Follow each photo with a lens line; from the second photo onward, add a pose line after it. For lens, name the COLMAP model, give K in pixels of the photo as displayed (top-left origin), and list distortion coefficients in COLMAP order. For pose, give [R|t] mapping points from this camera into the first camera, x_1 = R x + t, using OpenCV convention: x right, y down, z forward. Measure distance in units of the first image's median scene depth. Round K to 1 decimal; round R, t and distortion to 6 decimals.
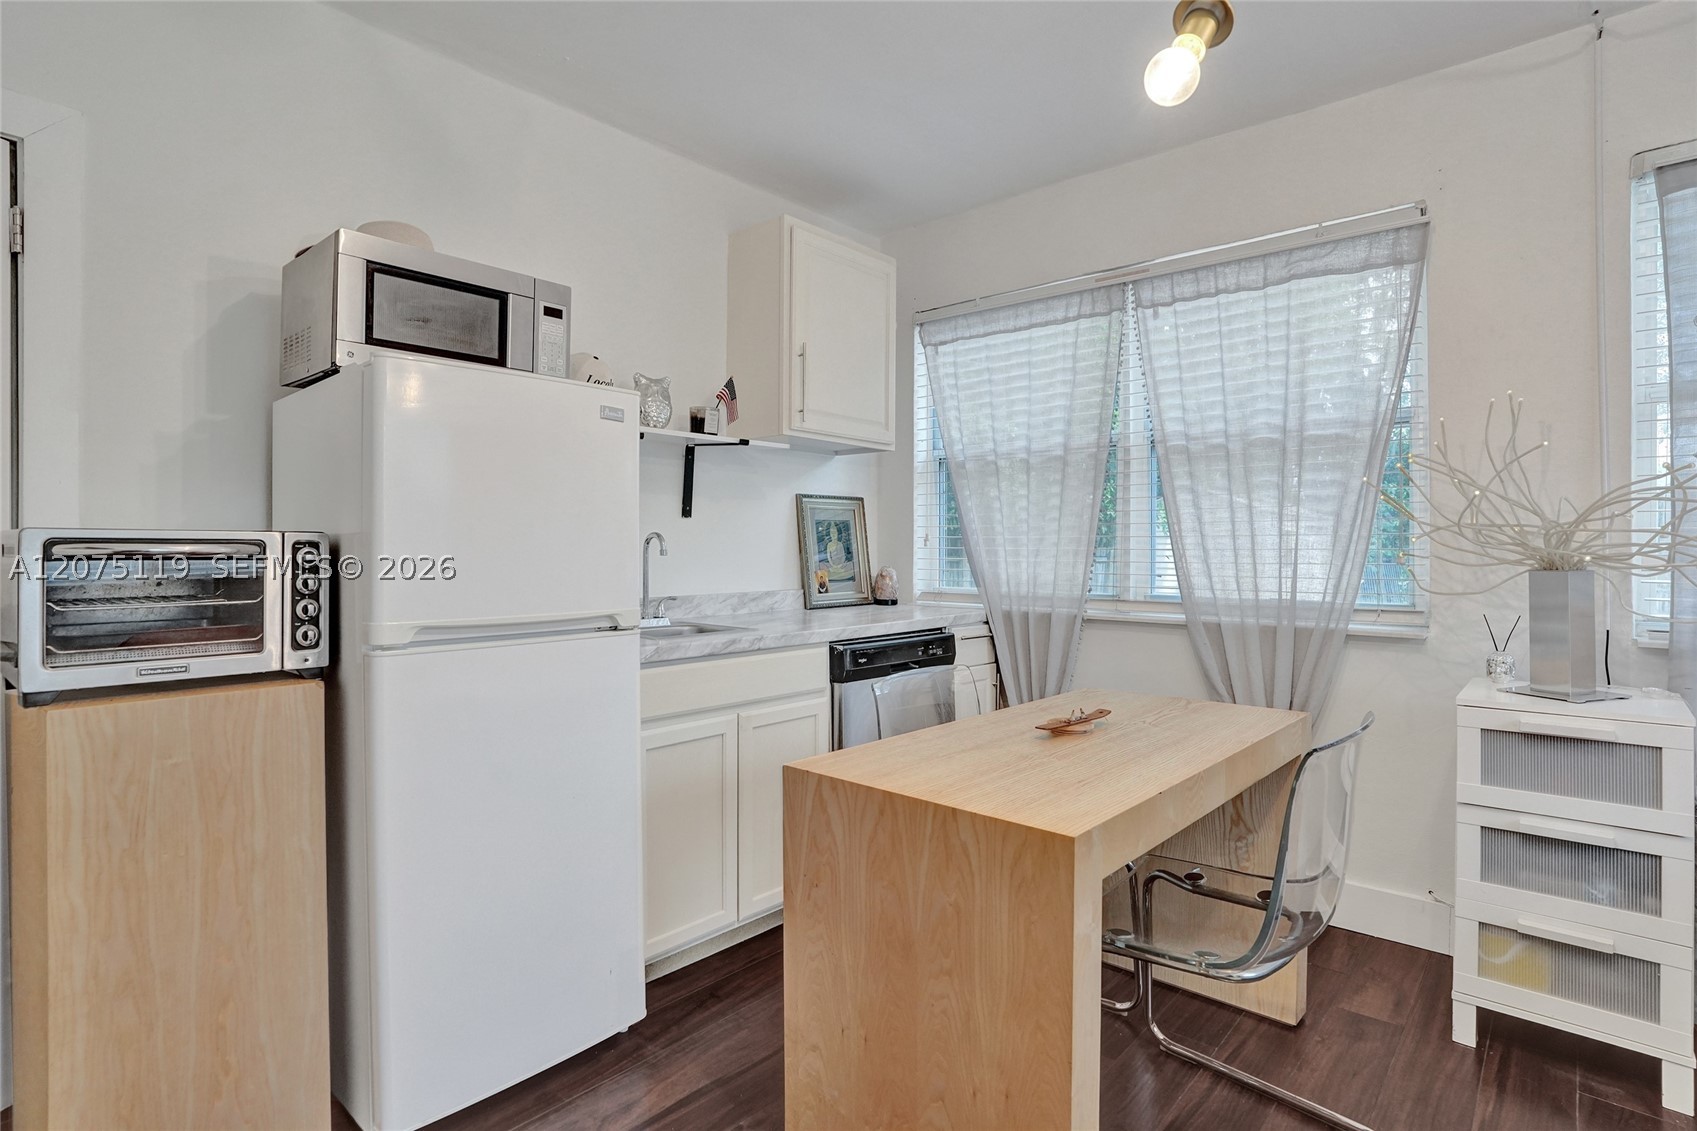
lens RADIAL K [[860.6, 0, 852.2], [0, 860.6, 550.9], [0, 0, 1]] dist [-0.066396, 0.032378]
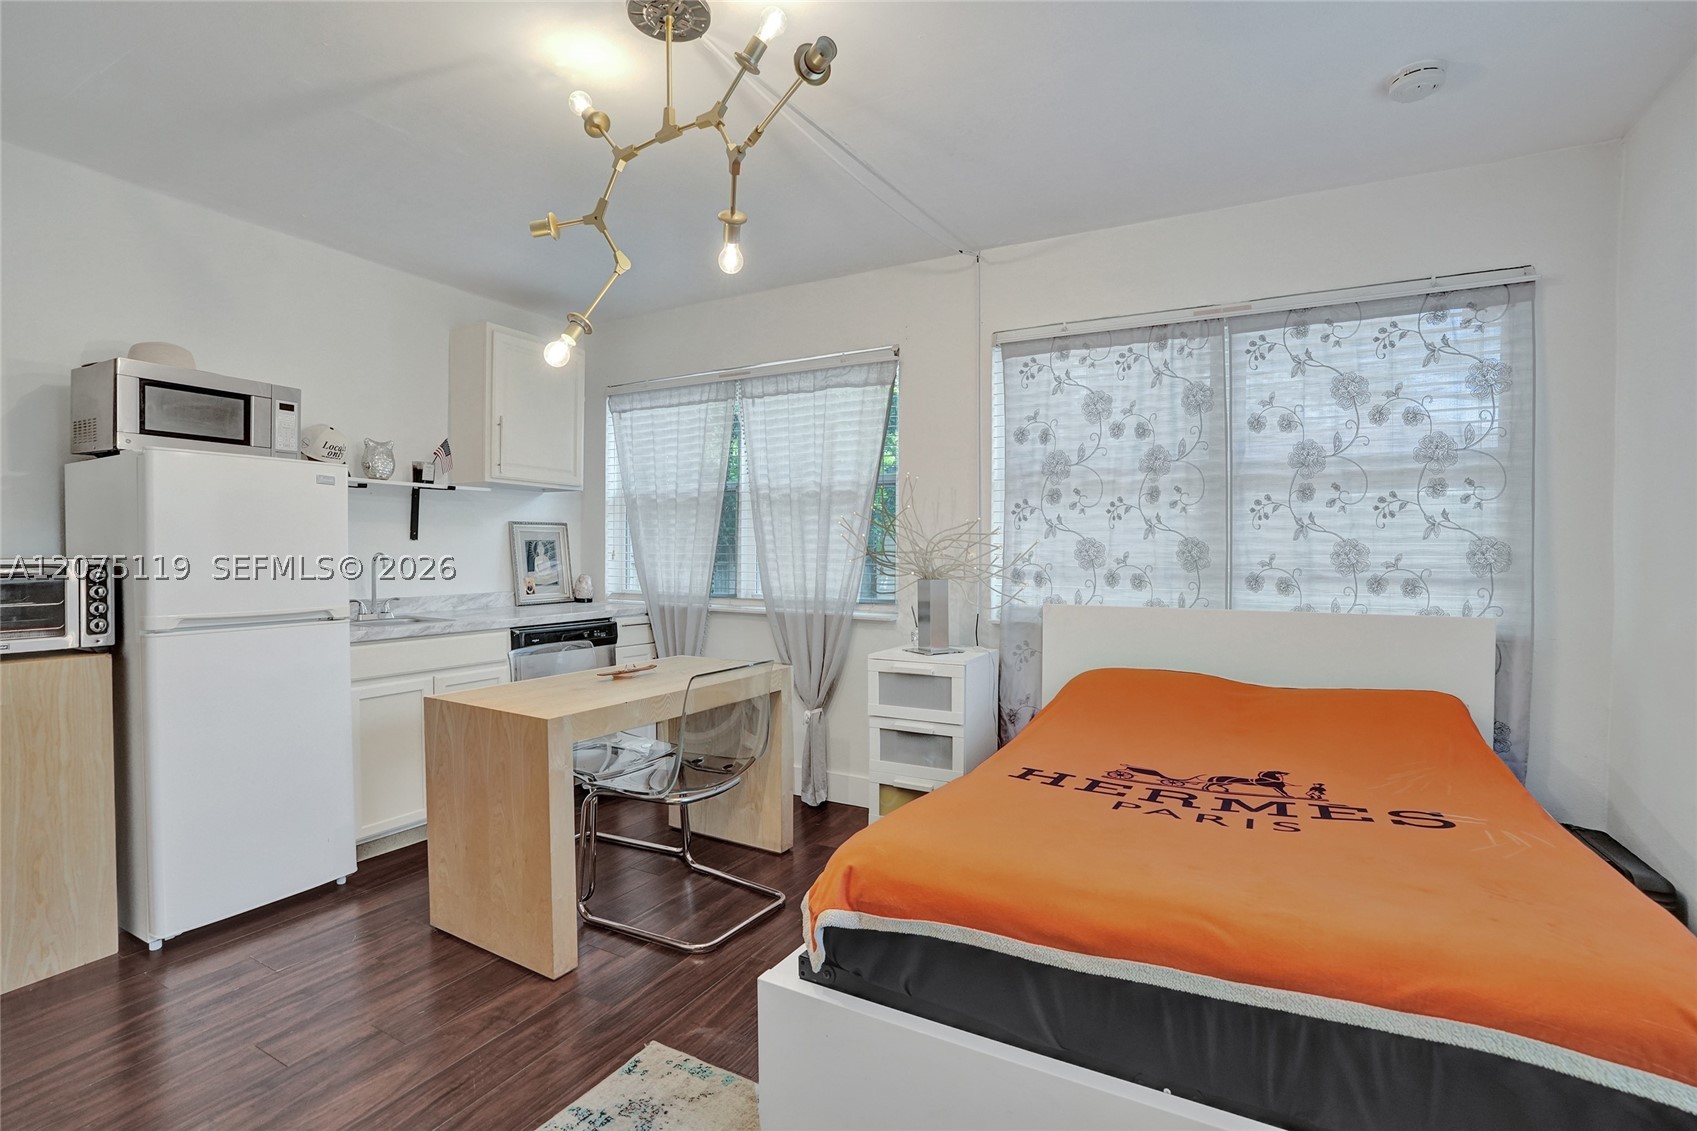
lens RADIAL K [[785.1, 0, 845.7], [0, 785.1, 570.1], [0, 0, 1]] dist [-0.072415, 0.028953]
pose [[0.976712, -0.001507, 0.214549, 0.250751], [-0.003154, 0.999766, 0.021380, -0.022201], [-0.214531, -0.021559, 0.976479, -0.403508]]
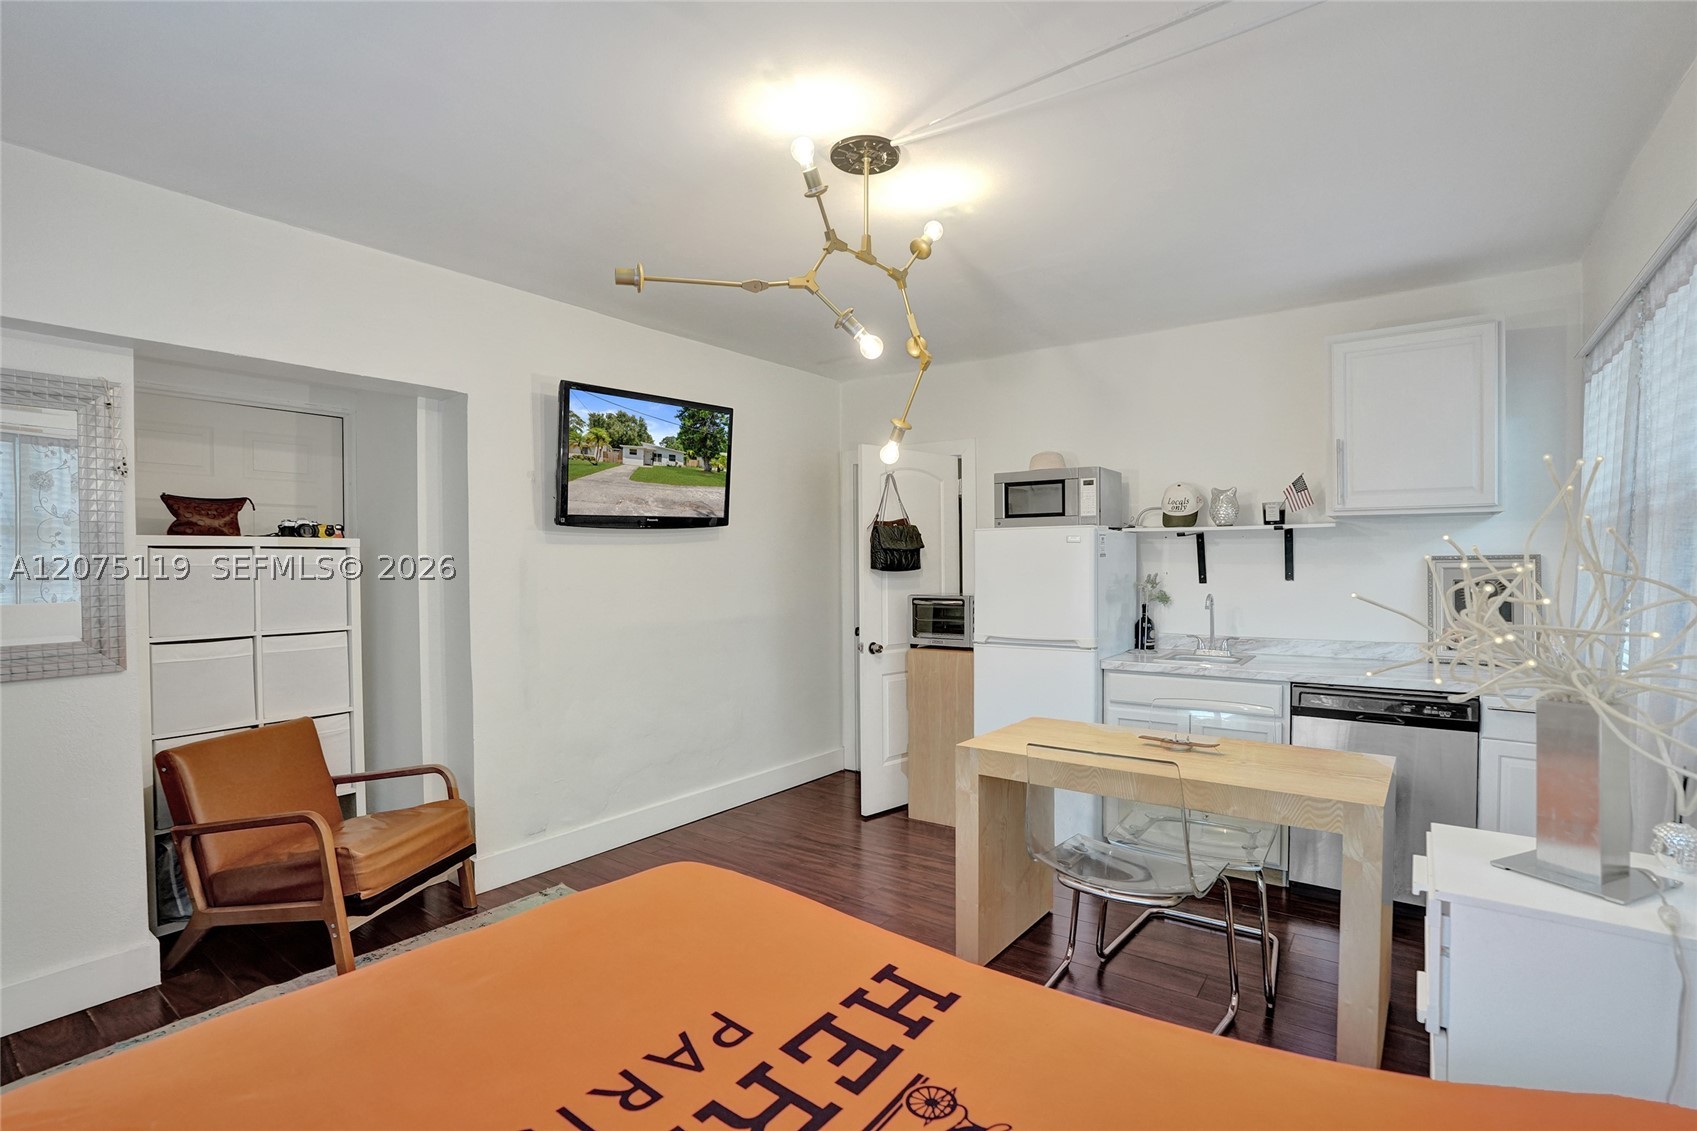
lens RADIAL K [[785.1, 0, 845.7], [0, 785.1, 570.1], [0, 0, 1]] dist [-0.072415, 0.028953]
pose [[0.082481, 0.004607, -0.996582, 1.092778], [0.003181, 0.999983, 0.004886, -0.072777], [0.996588, -0.003573, 0.082465, 0.240172]]
